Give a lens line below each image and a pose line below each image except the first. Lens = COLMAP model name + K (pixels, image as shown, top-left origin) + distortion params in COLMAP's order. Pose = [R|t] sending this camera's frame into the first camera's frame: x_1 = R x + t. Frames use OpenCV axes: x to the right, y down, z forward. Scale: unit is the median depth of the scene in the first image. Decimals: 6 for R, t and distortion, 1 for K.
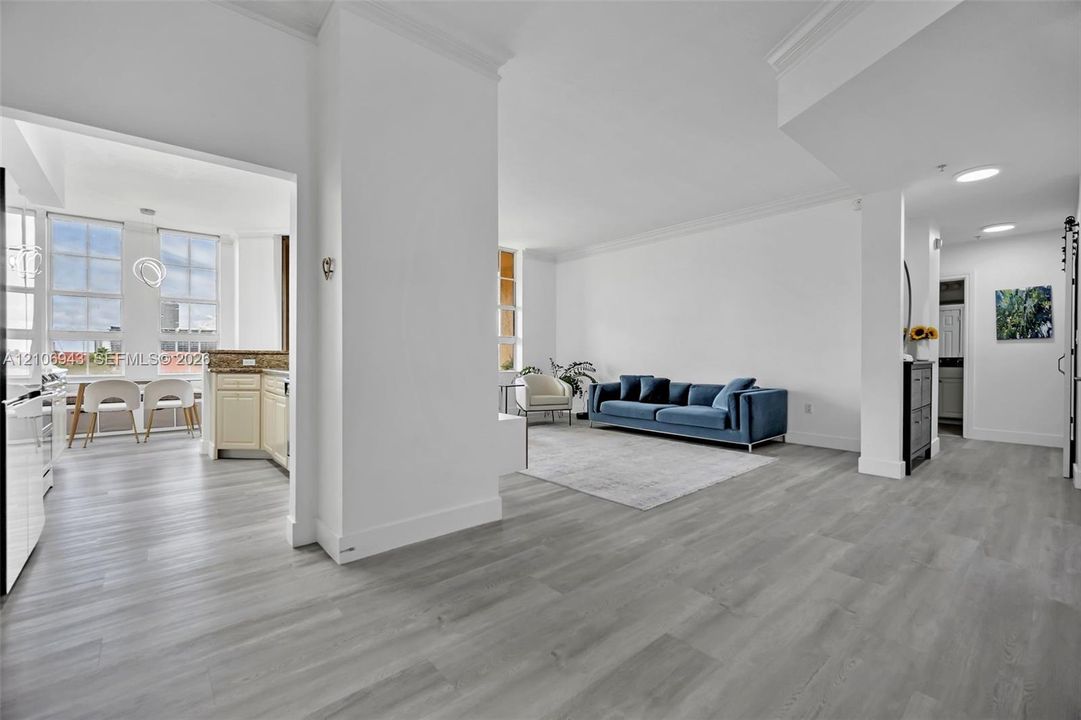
lens RADIAL K [[460.9, 0, 544.3], [0, 460.9, 356.7], [0, 0, 1]] dist [-0.001468, 0.000862]
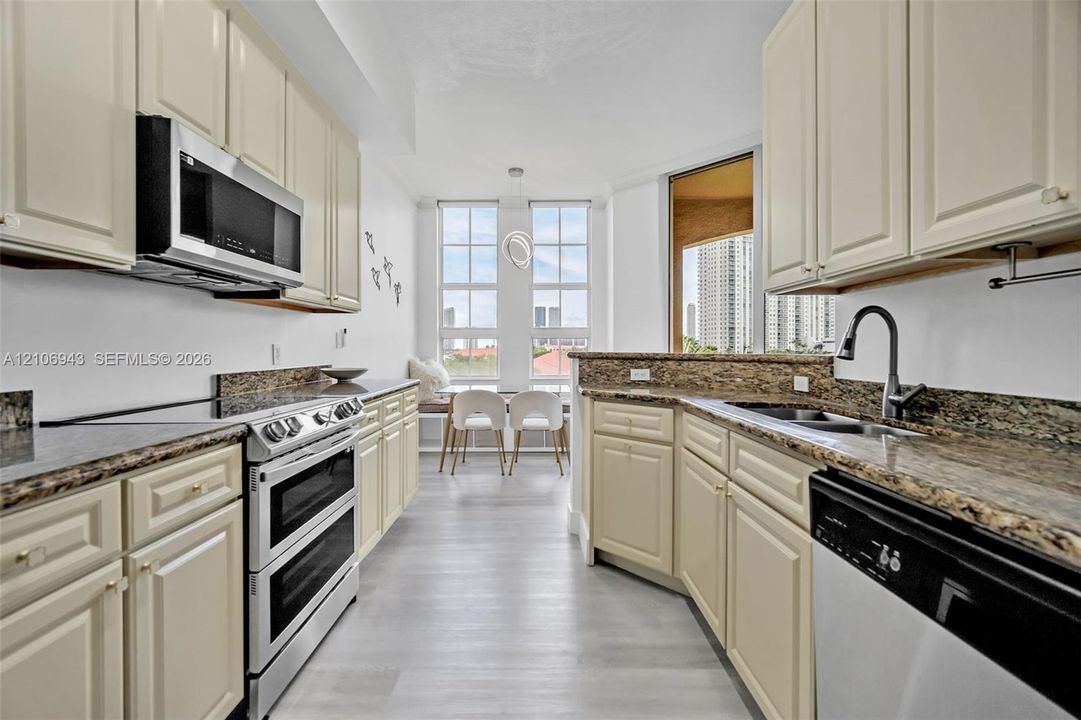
lens RADIAL K [[460.9, 0, 538.1], [0, 460.9, 348.3], [0, 0, 1]] dist [-0.001468, 0.000862]
pose [[0.750279, -0.003316, -0.661113, -0.369639], [0.003391, 0.999994, -0.001168, -0.018201], [0.661113, -0.001365, 0.750285, 0.509518]]
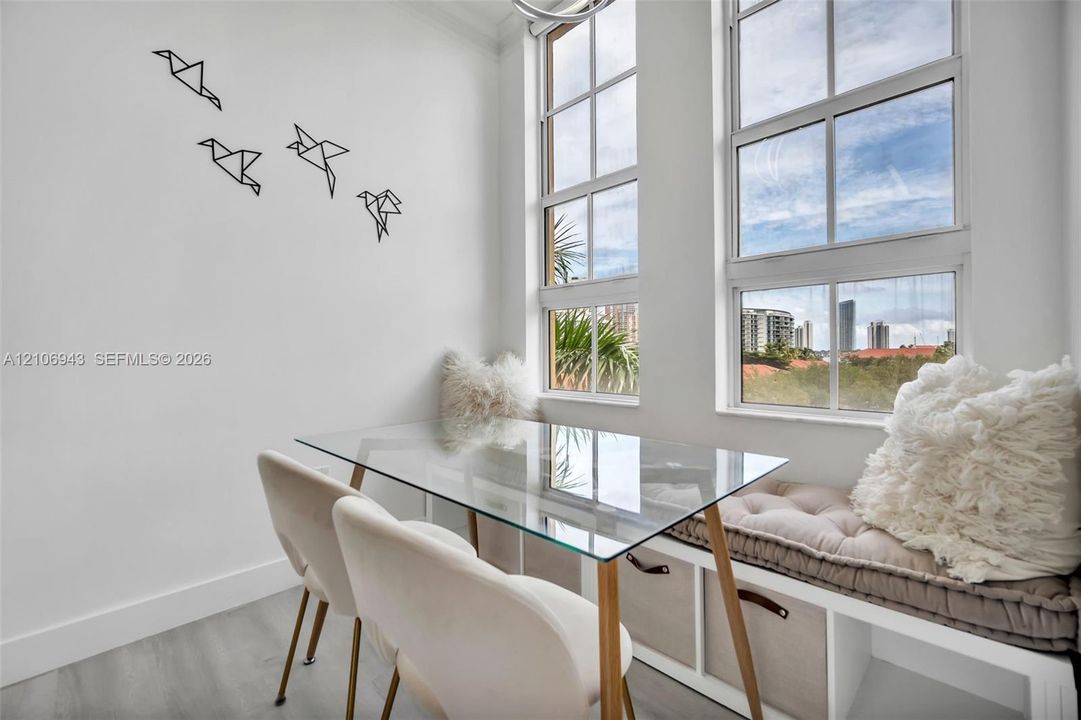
lens RADIAL K [[460.9, 0, 543.0], [0, 460.9, 347.1], [0, 0, 1]] dist [-0.001468, 0.000862]
pose [[0.062656, -0.013866, -0.997939, -0.736557], [0.007394, 0.999882, -0.013429, 0.005080], [0.998008, -0.006538, 0.062751, 1.134785]]
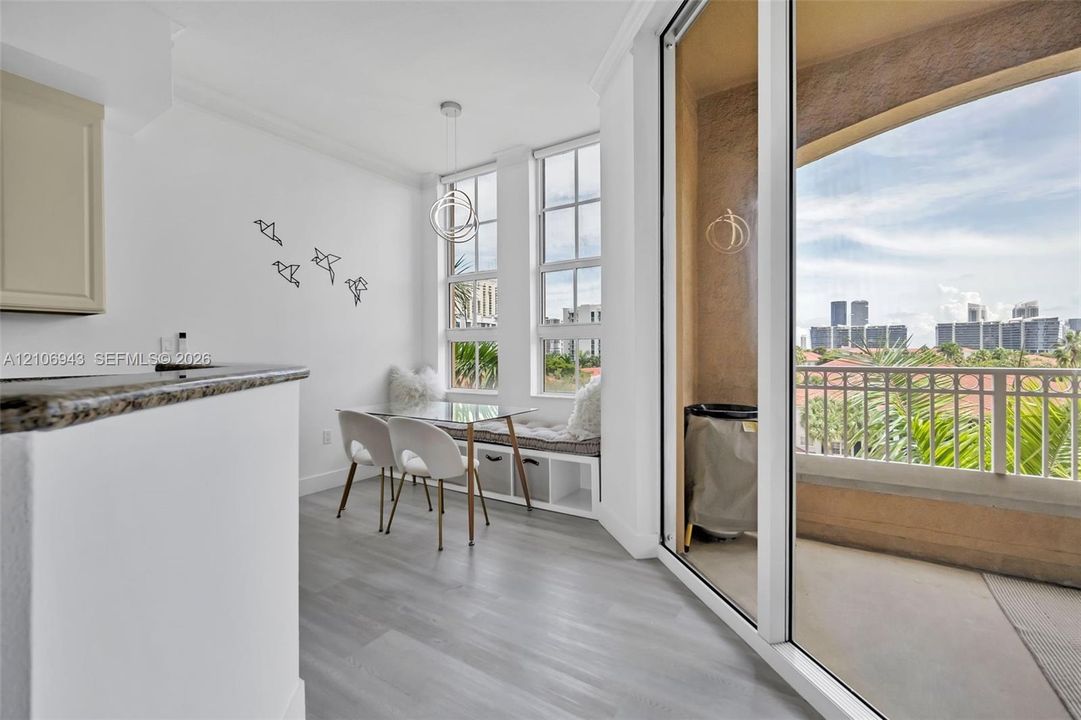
lens RADIAL K [[460.9, 0, 538.3], [0, 460.9, 358.1], [0, 0, 1]] dist [-0.001468, 0.000862]
pose [[0.263831, 0.005529, -0.964553, -0.336683], [0.005394, 0.999959, 0.007207, -0.017256], [0.964554, -0.007104, 0.263791, 1.099943]]
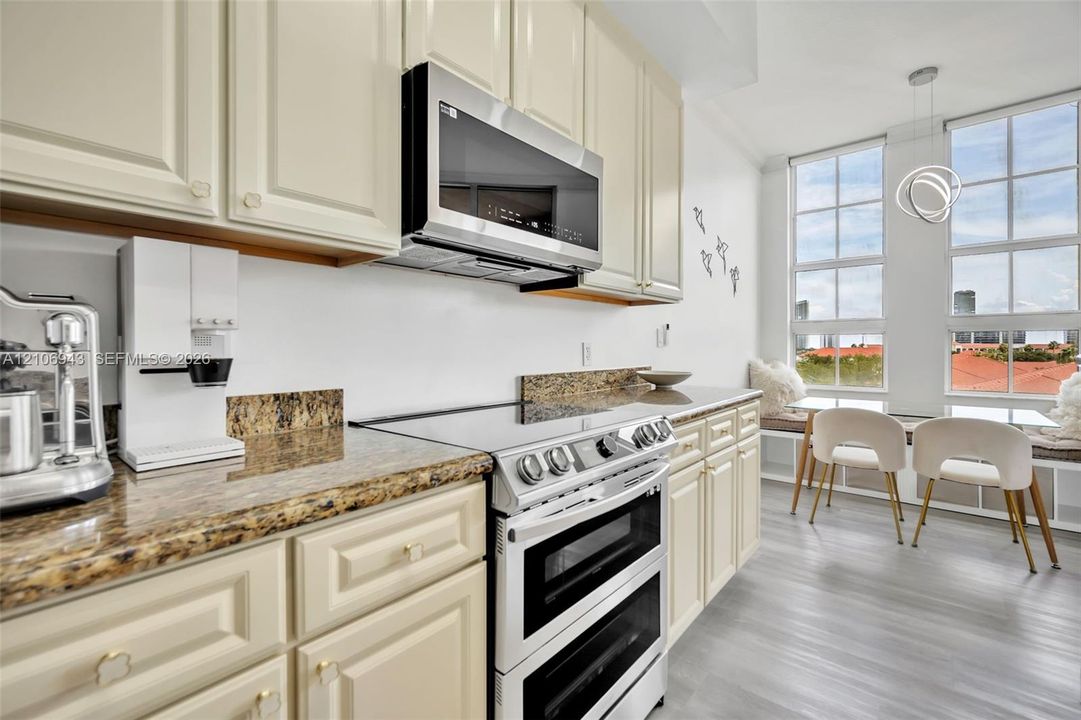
lens RADIAL K [[460.9, 0, 541.4], [0, 460.9, 349.5], [0, 0, 1]] dist [-0.001468, 0.000862]
pose [[0.144757, 0.001032, -0.989467, -0.487485], [0.001466, 0.999998, 0.001258, -0.018113], [0.989466, -0.001633, 0.144756, 0.592001]]
